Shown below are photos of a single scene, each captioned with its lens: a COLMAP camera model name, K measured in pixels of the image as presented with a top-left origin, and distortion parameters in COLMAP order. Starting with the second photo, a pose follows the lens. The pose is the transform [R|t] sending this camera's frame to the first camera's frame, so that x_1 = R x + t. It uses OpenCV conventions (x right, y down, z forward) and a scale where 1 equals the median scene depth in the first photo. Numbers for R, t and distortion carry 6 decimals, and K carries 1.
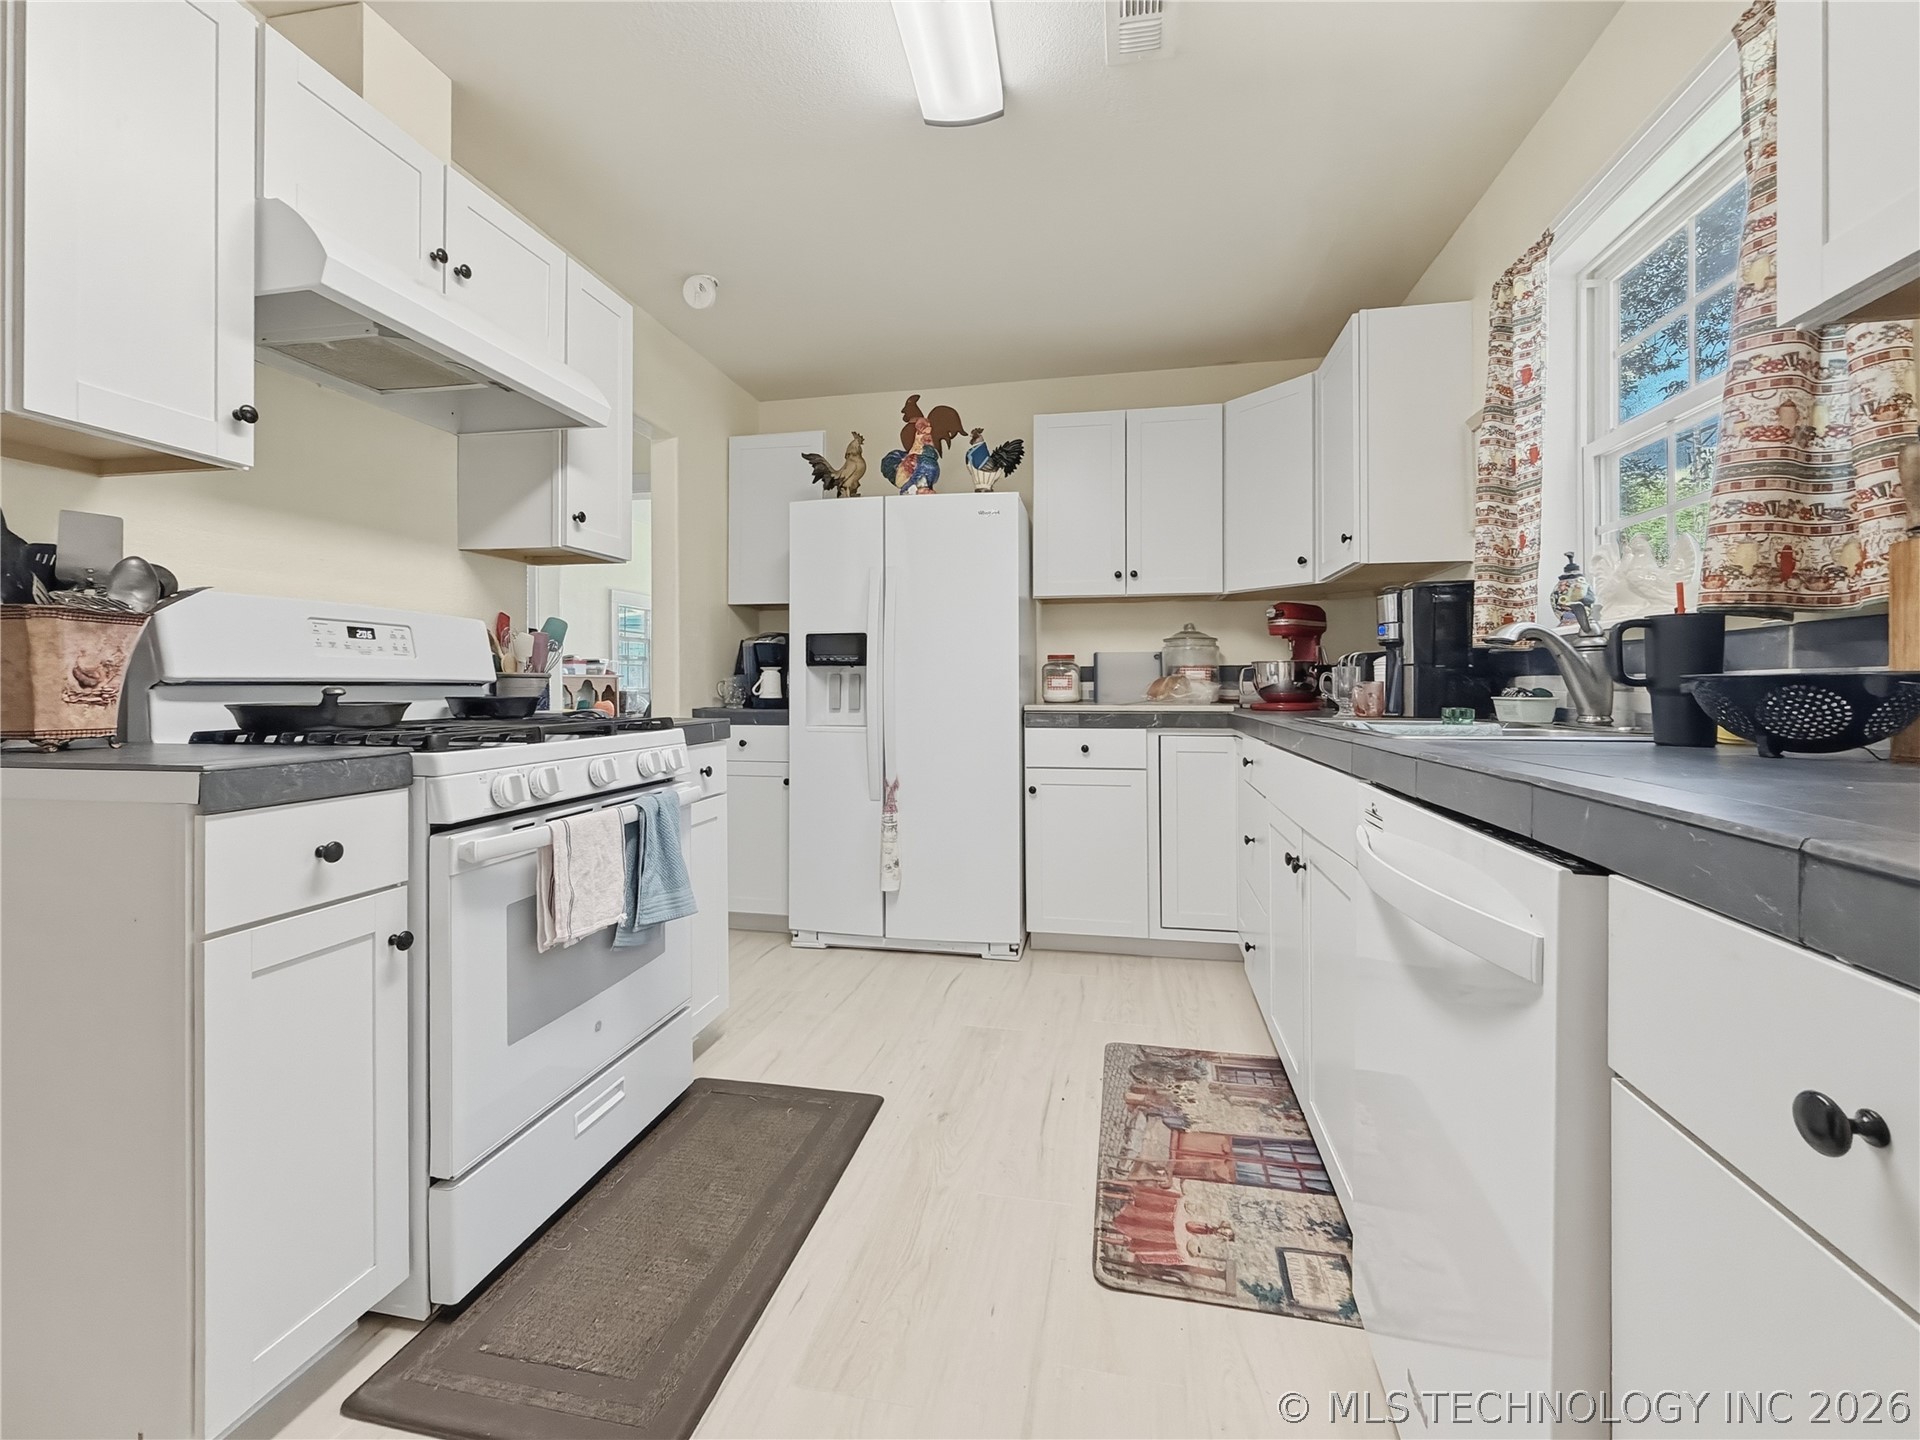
lens RADIAL K [[798.1, 0, 957.0], [0, 798.1, 689.4], [0, 0, 1]] dist [-0.000340, 0.000085]
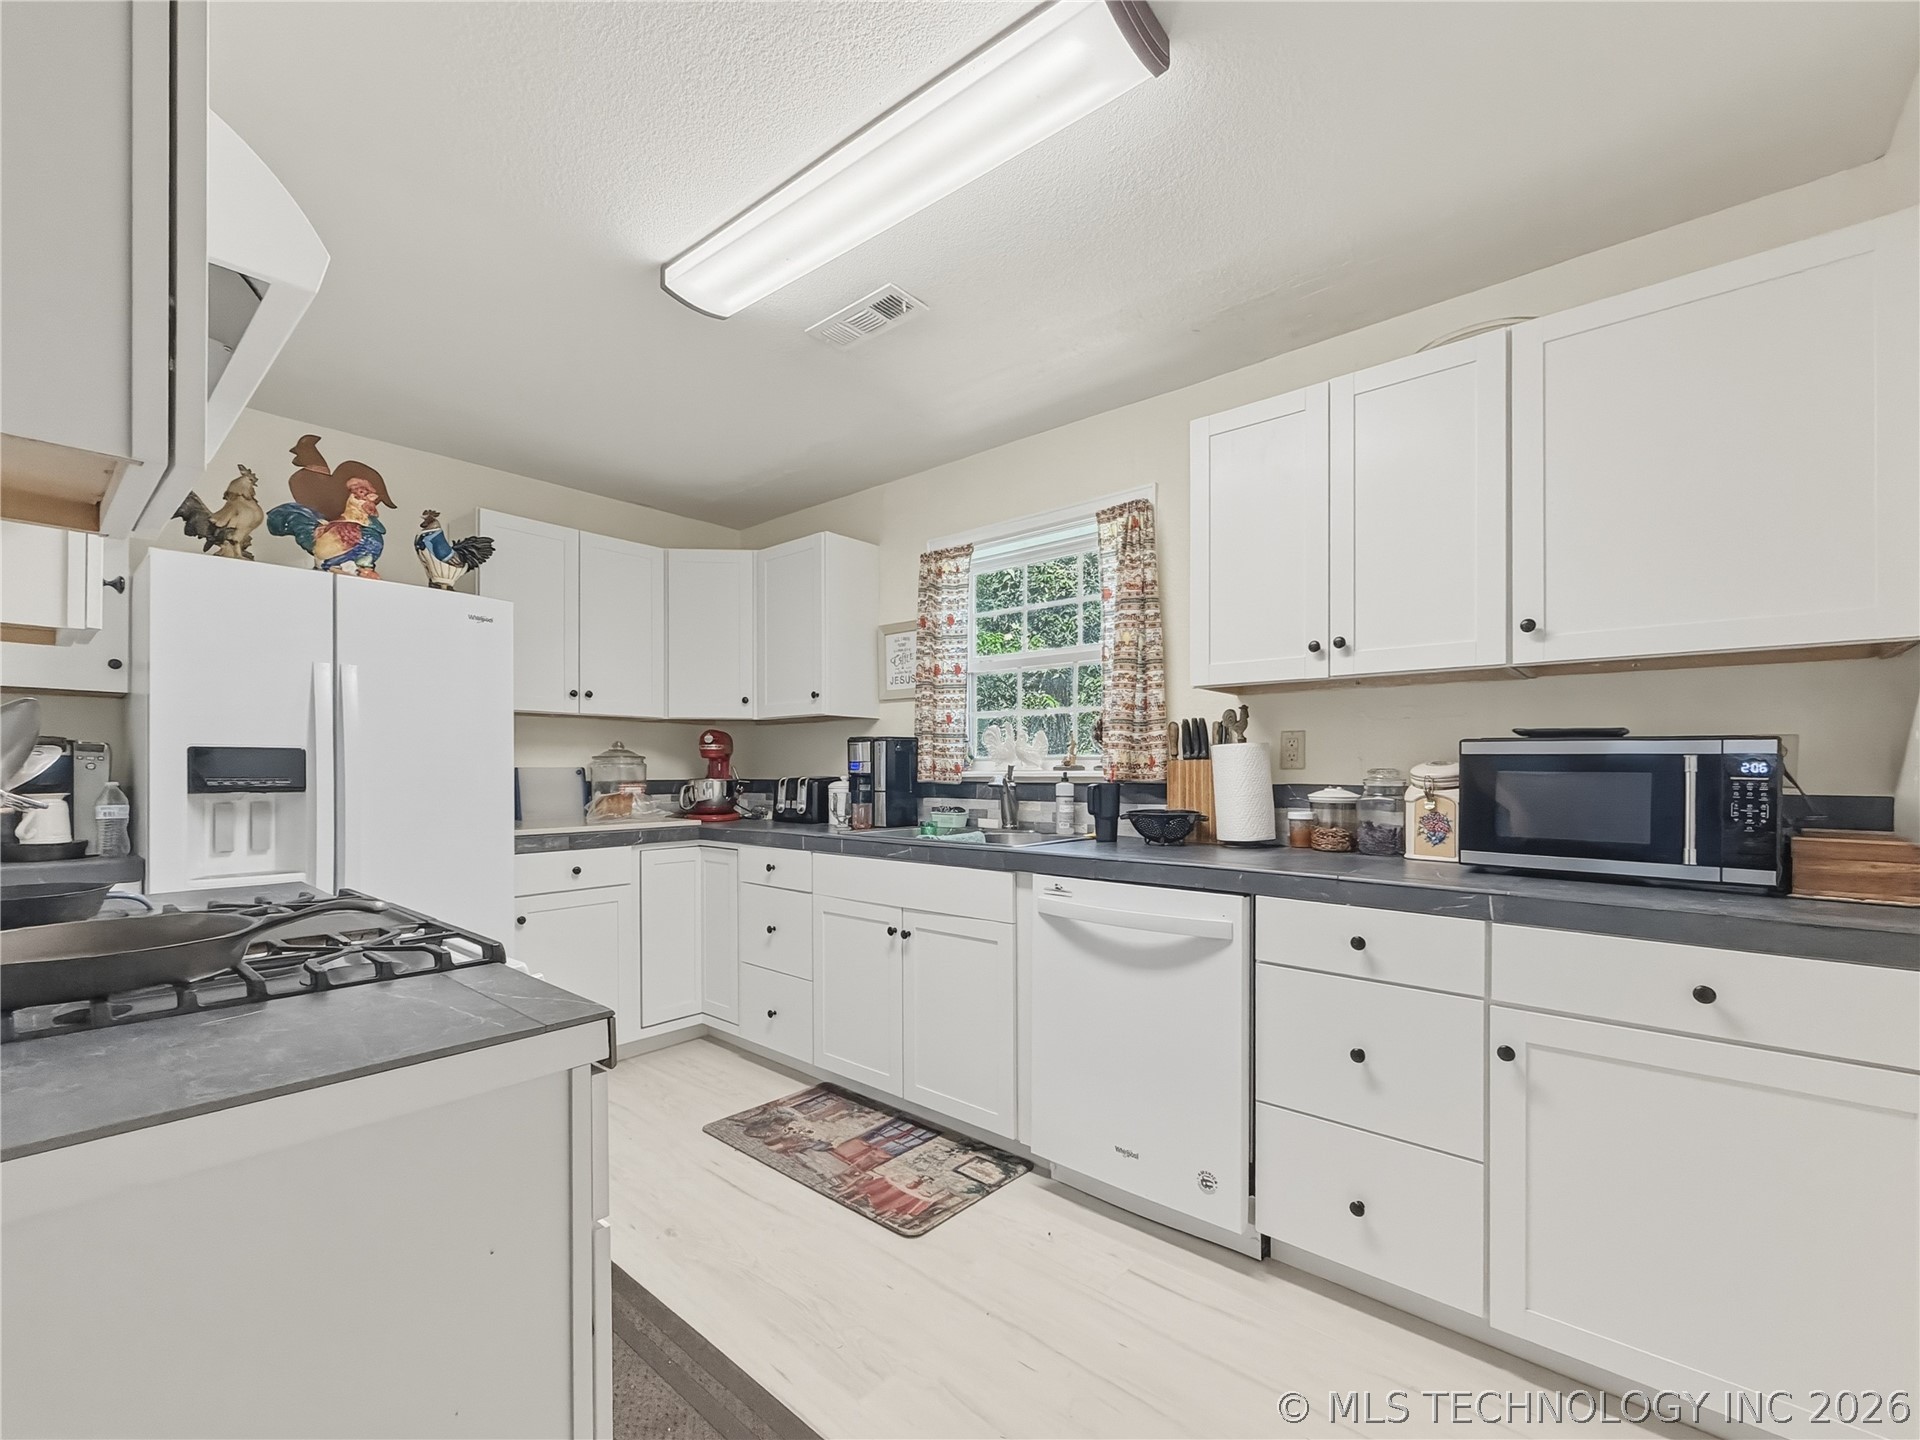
lens RADIAL K [[821.6, 0, 930.9], [0, 821.6, 773.1], [0, 0, 1]] dist [-0.000182, -0.000060]
pose [[0.512954, -0.005767, 0.858397, -0.818864], [0.004670, 0.999981, 0.003928, -0.081756], [-0.858403, 0.001994, 0.512971, 0.152145]]
